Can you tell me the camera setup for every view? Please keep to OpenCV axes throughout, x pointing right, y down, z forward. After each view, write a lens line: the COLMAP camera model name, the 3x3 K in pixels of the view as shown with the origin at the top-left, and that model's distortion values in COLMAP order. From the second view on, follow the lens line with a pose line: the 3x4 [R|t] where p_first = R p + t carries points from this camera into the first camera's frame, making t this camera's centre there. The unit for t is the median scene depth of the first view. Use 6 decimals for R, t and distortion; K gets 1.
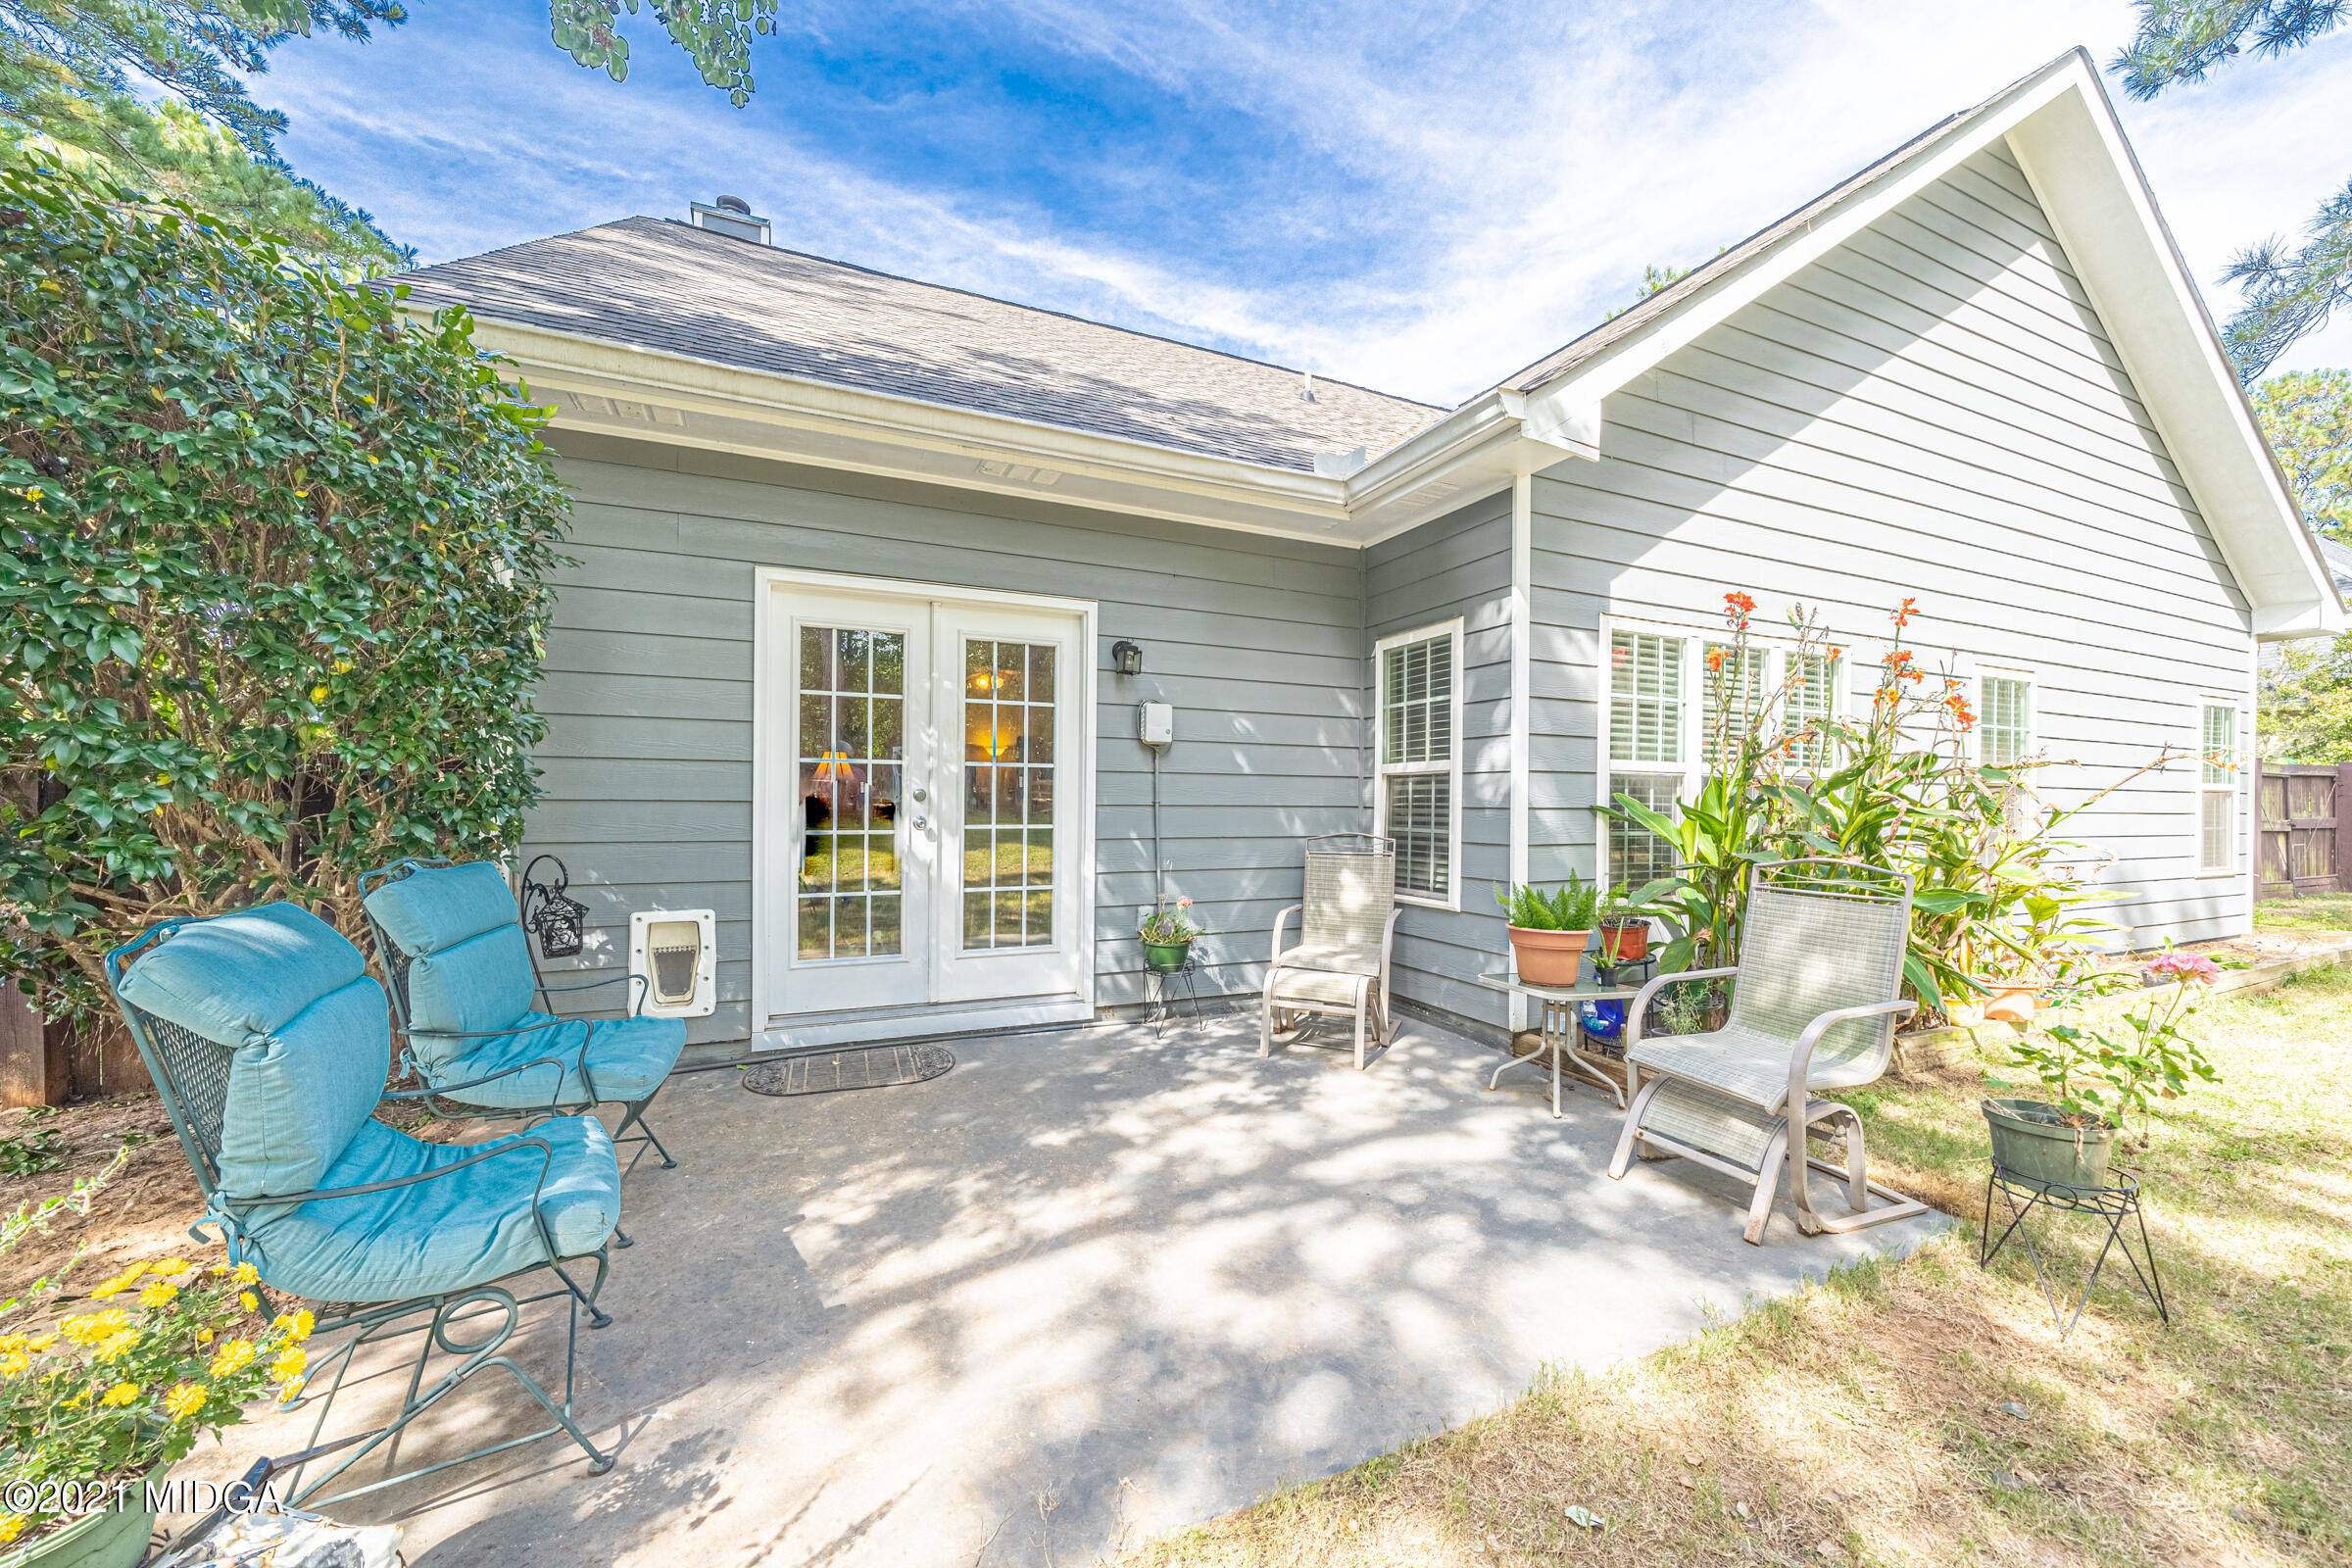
lens RADIAL K [[861.8, 0, 1162.2], [0, 861.8, 792.8], [0, 0, 1]] dist [-0.001390, -0.000161]
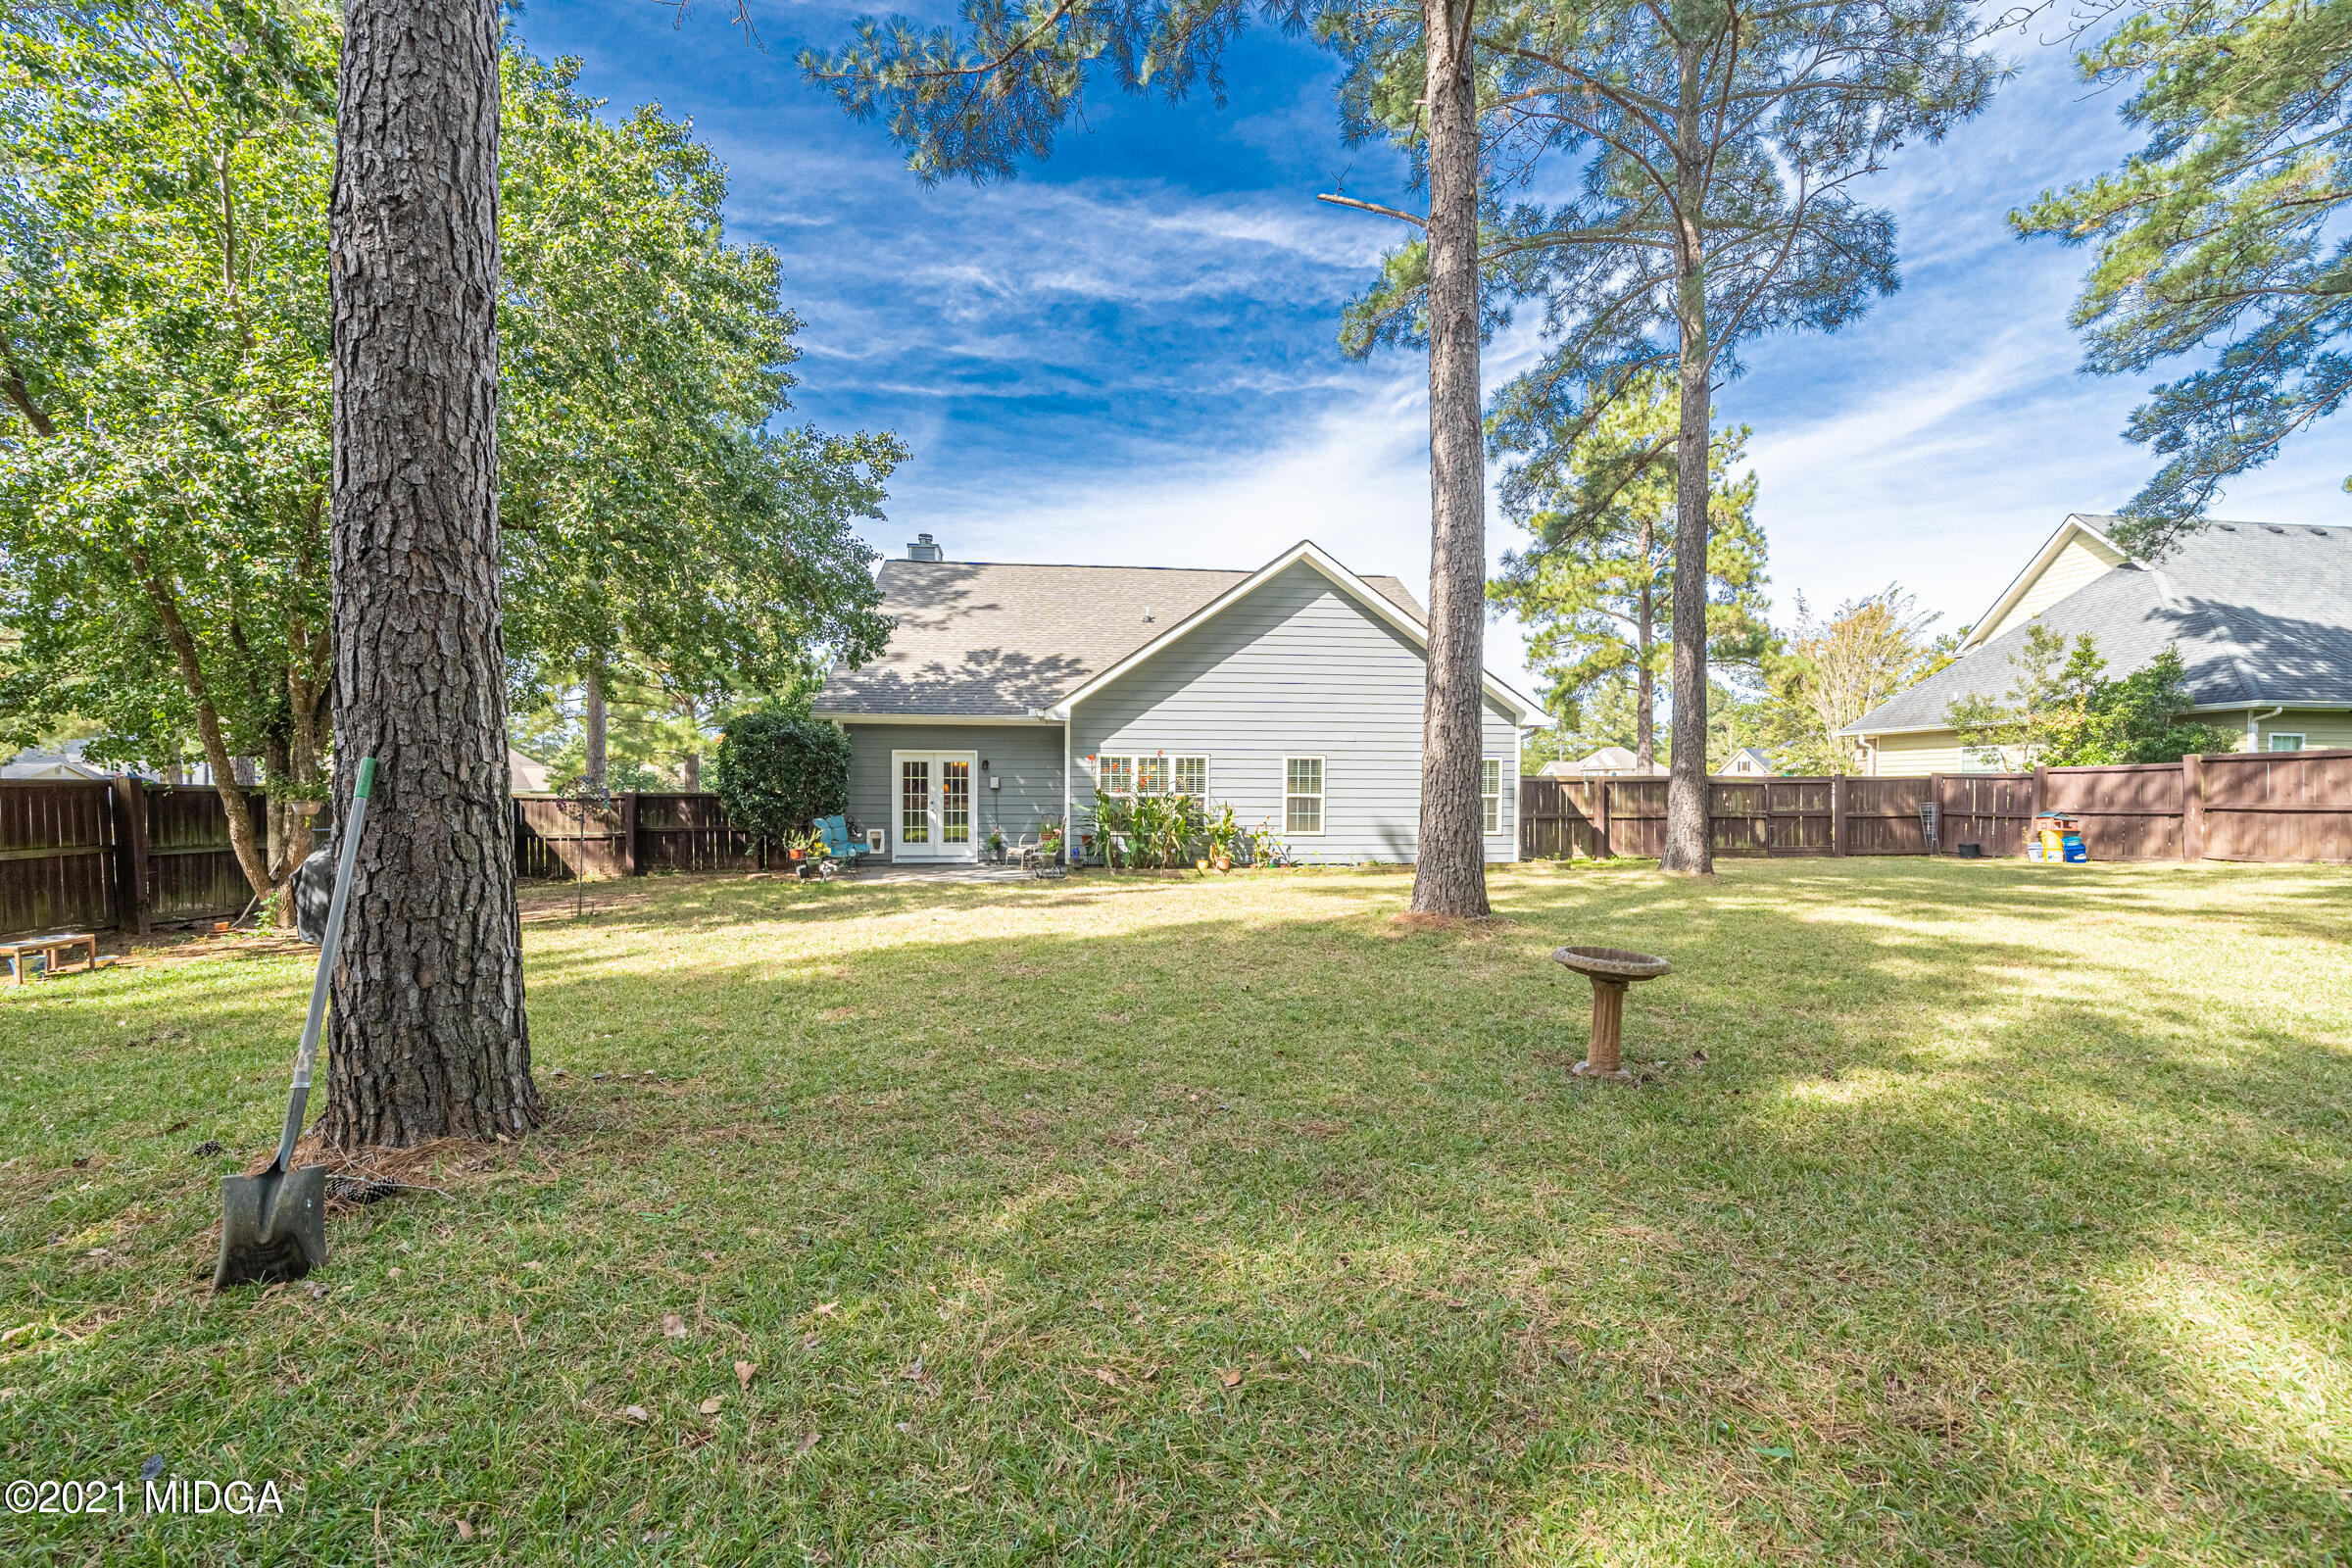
lens RADIAL K [[933.1, 0, 1147.7], [0, 933.1, 791.1], [0, 0, 1]] dist [-0.000945, -0.000426]
pose [[0.951229, -0.005169, -0.308443, 1.947034], [0.006150, 0.999979, 0.002209, -0.052707], [0.308425, -0.003998, 0.951240, -2.714968]]
